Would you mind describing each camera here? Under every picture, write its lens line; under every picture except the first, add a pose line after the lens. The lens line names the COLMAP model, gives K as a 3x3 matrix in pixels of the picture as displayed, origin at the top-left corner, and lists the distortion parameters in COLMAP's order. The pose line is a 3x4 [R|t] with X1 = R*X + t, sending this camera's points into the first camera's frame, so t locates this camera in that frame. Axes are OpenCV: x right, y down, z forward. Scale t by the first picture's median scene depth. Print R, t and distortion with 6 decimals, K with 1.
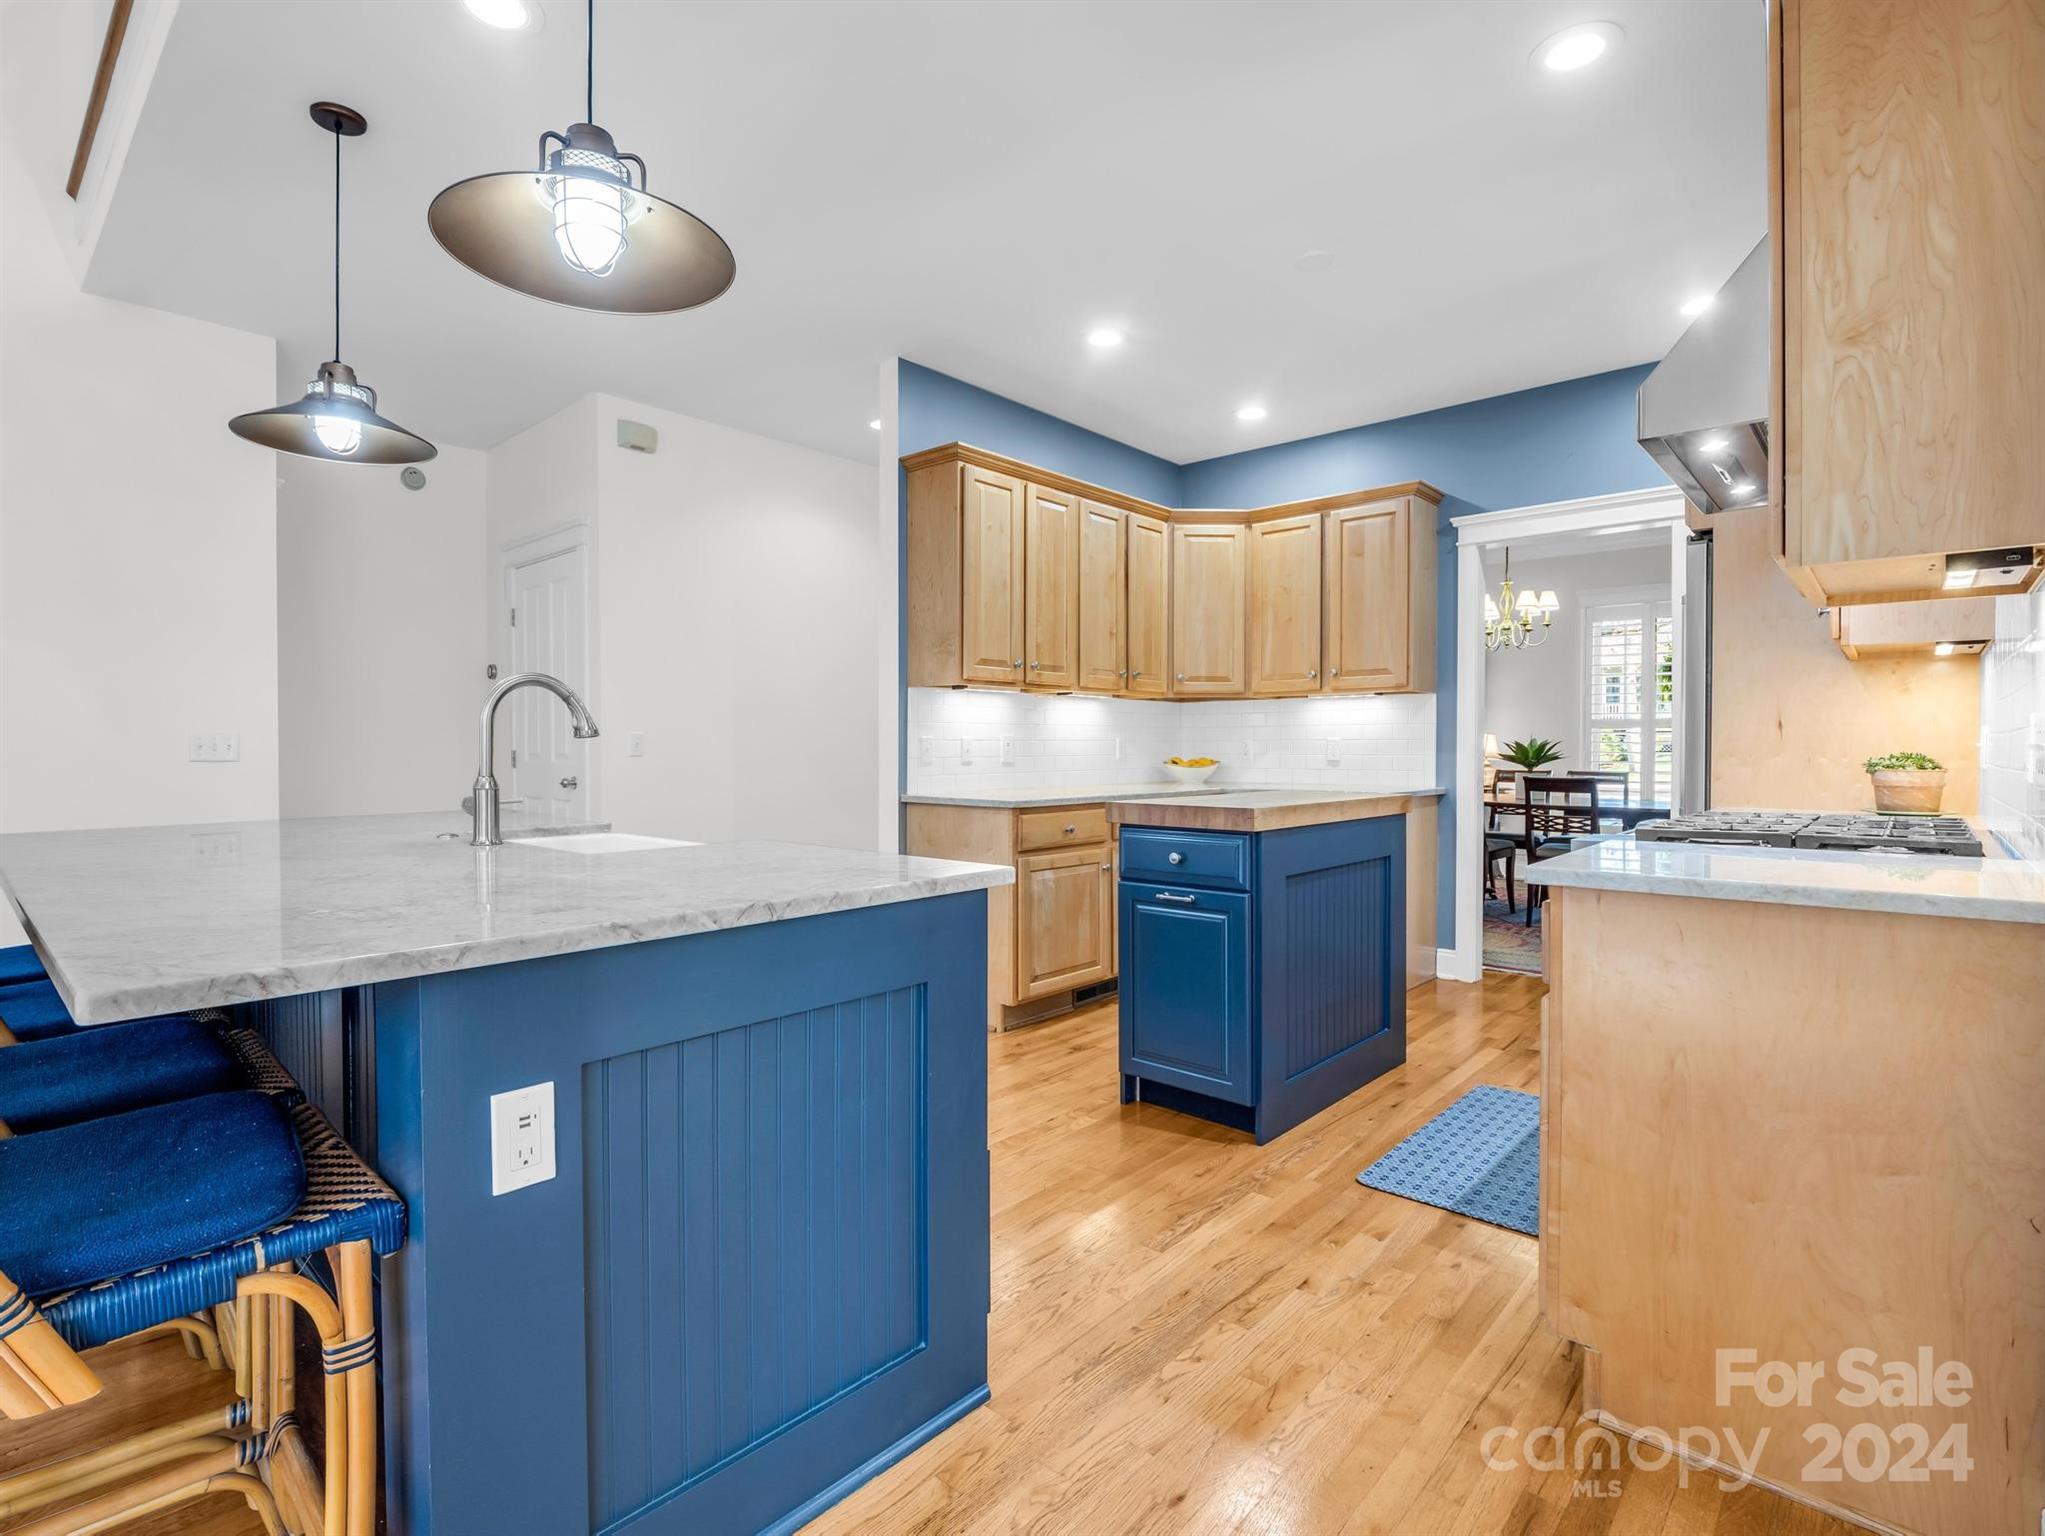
lens RADIAL K [[1011.1, 0, 1011.7], [0, 1011.1, 756.9], [0, 0, 1]] dist [-0.013049, -0.000481]
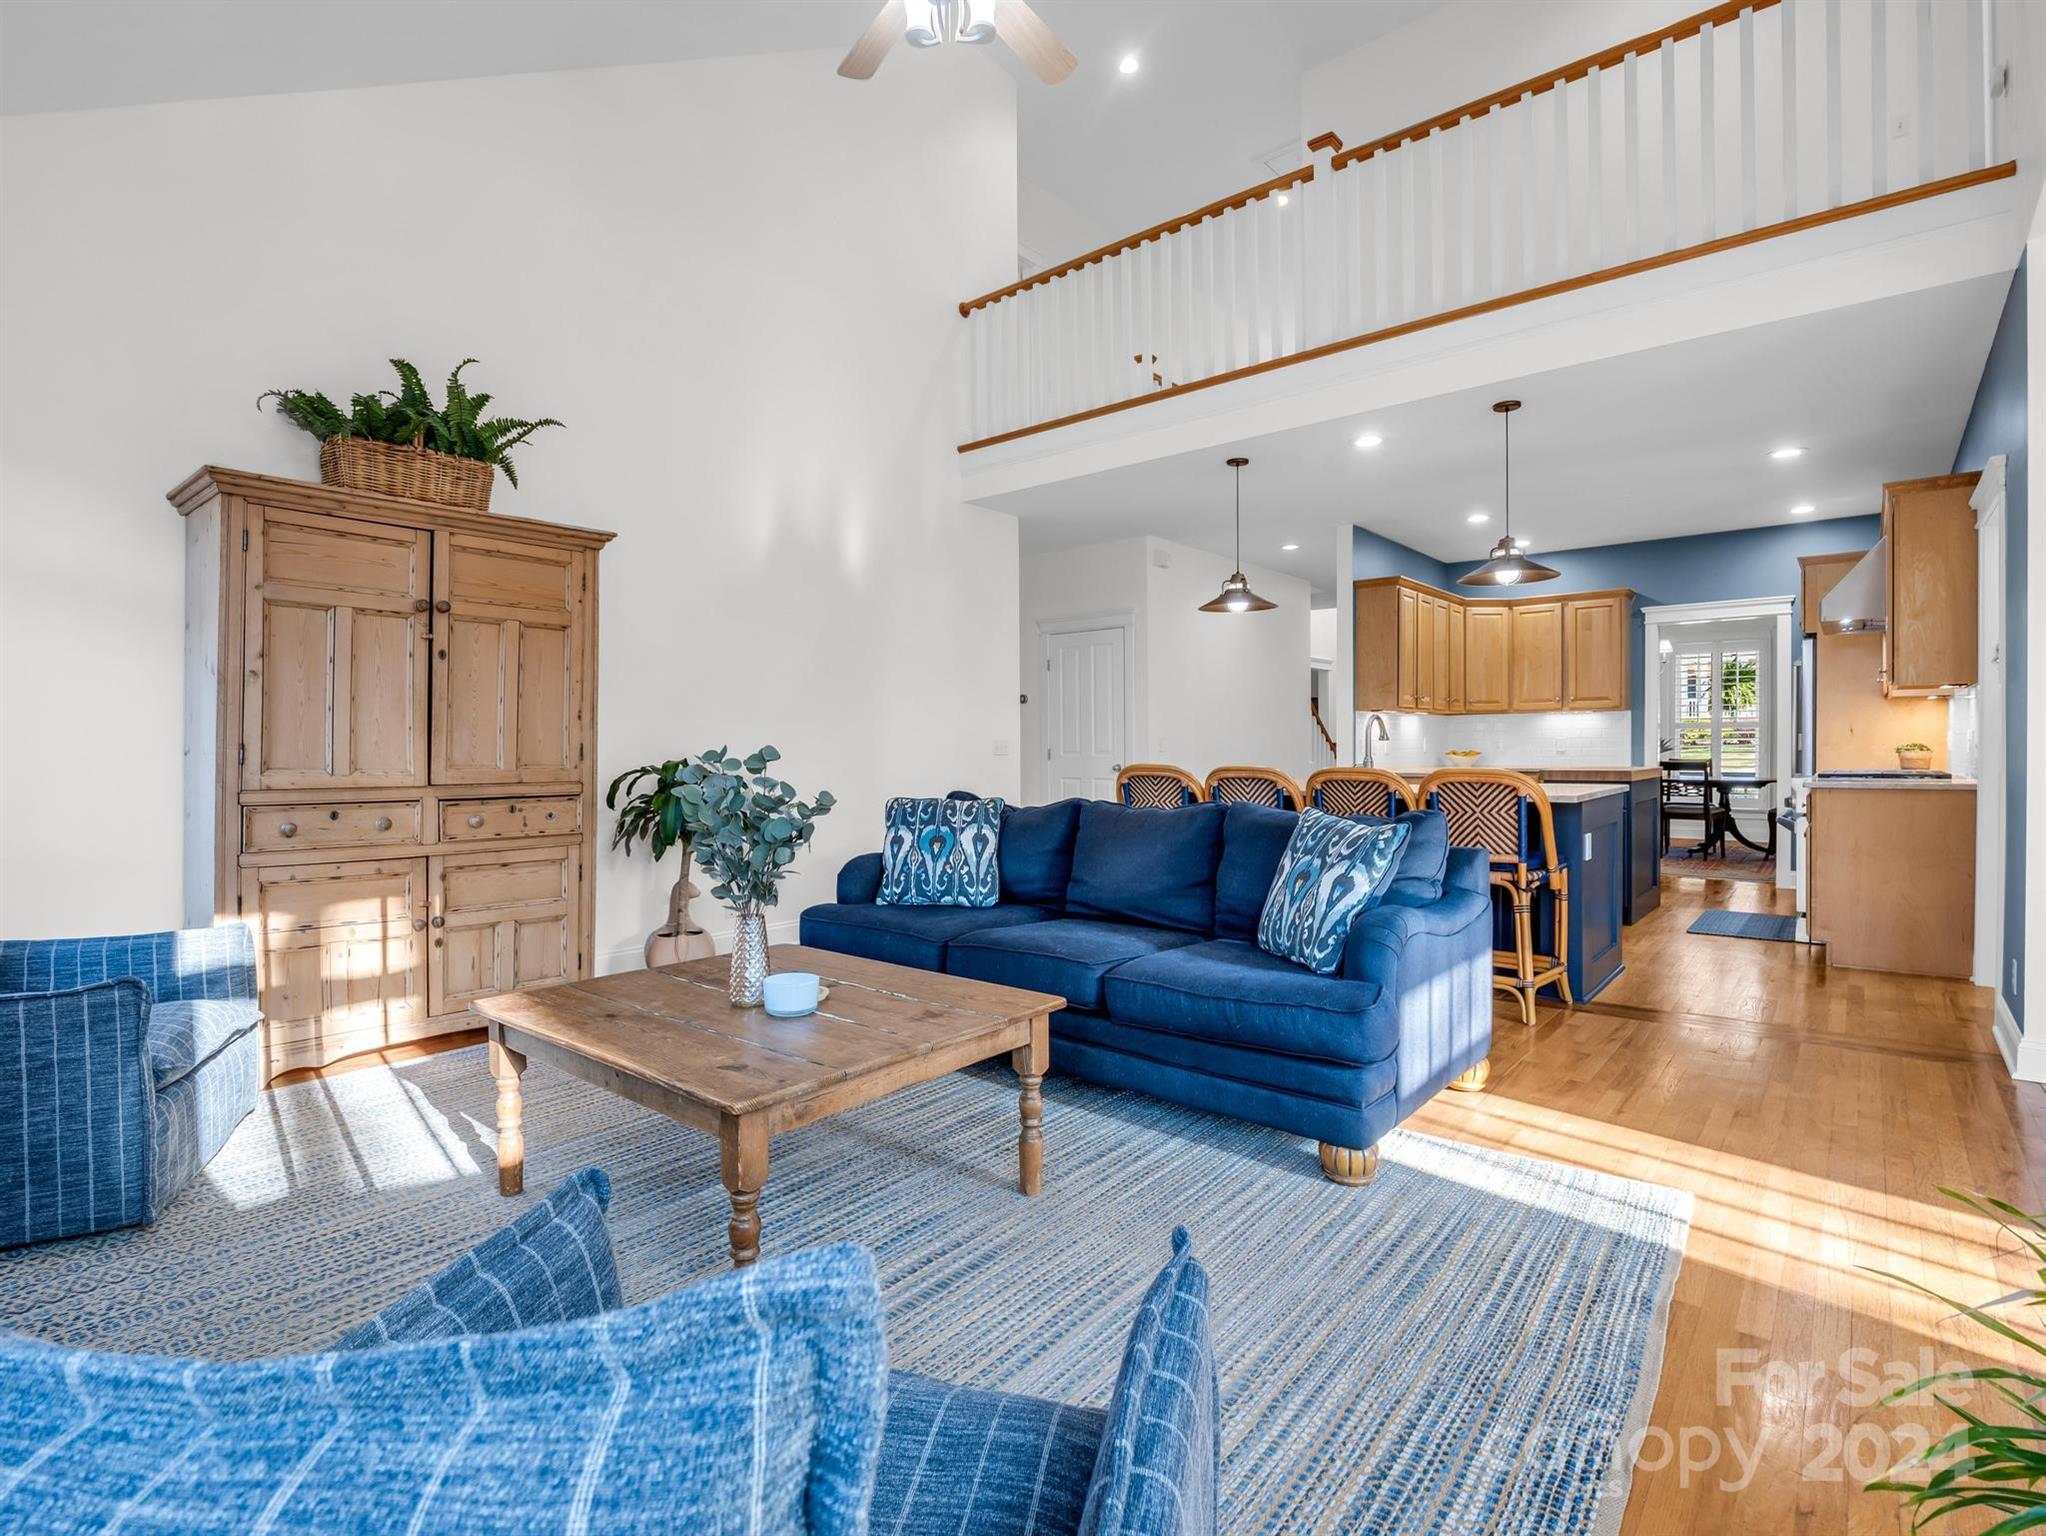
lens RADIAL K [[1011.6, 0, 1016.1], [0, 1011.6, 757.4], [0, 0, 1]] dist [-0.013049, -0.000481]
pose [[0.999531, -0.008078, 0.029553, -0.678220], [0.008009, 0.999965, 0.002474, 0.003402], [-0.029572, -0.002236, 0.999560, -0.674775]]
